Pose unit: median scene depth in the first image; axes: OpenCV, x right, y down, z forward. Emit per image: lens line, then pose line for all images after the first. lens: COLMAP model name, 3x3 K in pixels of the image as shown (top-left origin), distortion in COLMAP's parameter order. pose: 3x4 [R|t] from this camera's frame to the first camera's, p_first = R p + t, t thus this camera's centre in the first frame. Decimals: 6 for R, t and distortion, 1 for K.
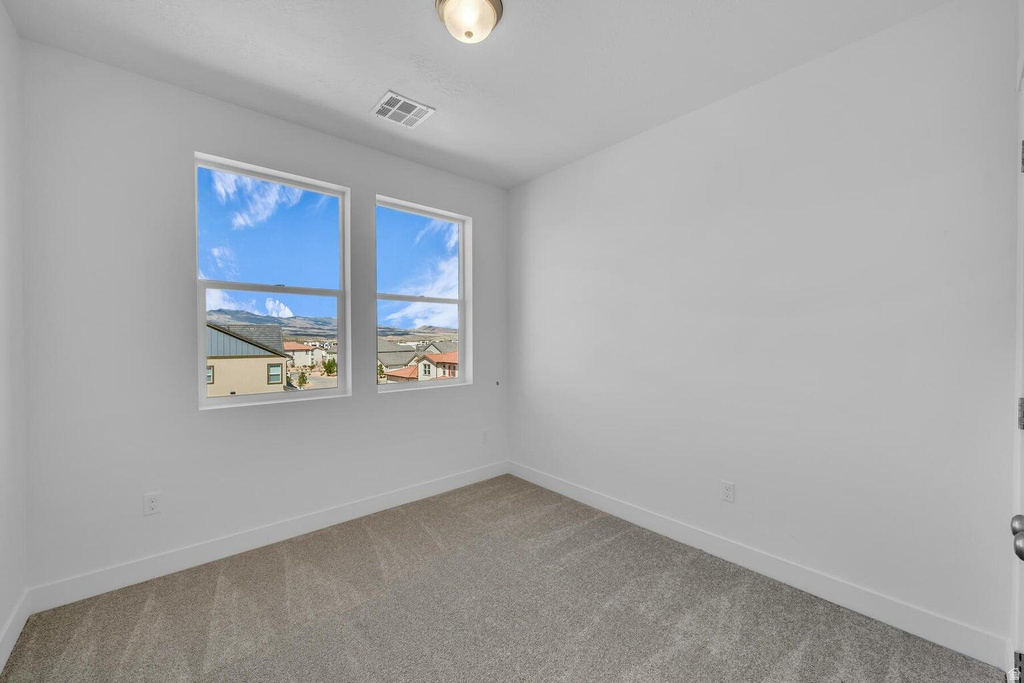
lens RADIAL K [[398.8, 0, 507.3], [0, 398.8, 340.0], [0, 0, 1]] dist [-0.001596, -0.000160]
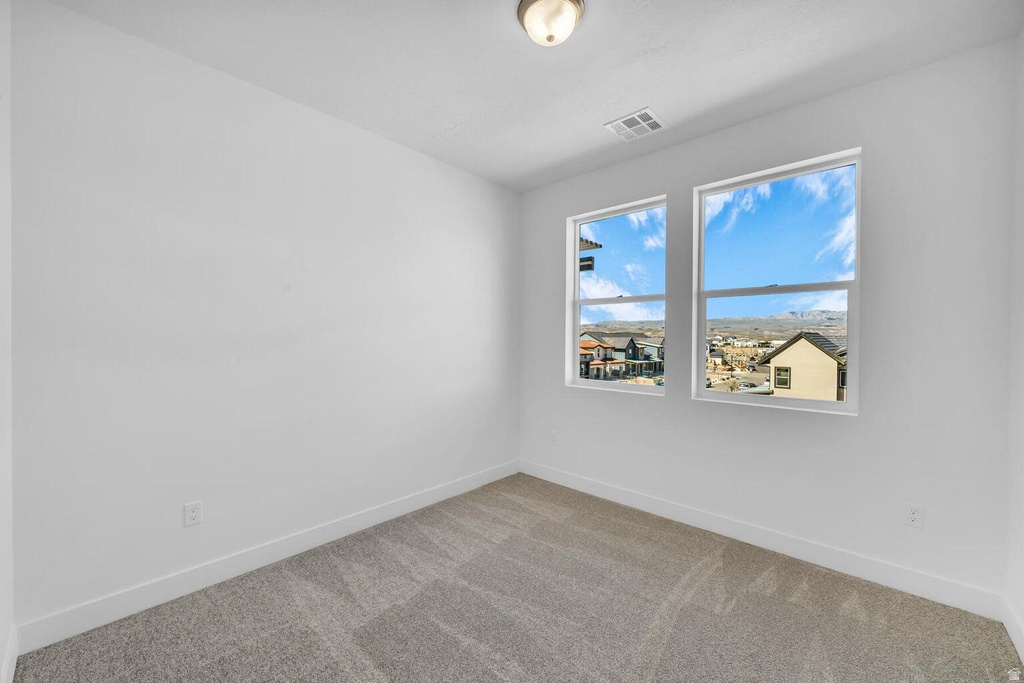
lens RADIAL K [[413.6, 0, 525.8], [0, 413.6, 340.0], [0, 0, 1]] dist [0.019078, 0.000119]
pose [[0.998206, -0.021903, 0.055728, -1.142291], [0.021070, 0.999658, 0.015502, -0.020960], [-0.056049, -0.014300, 0.998326, -0.289607]]
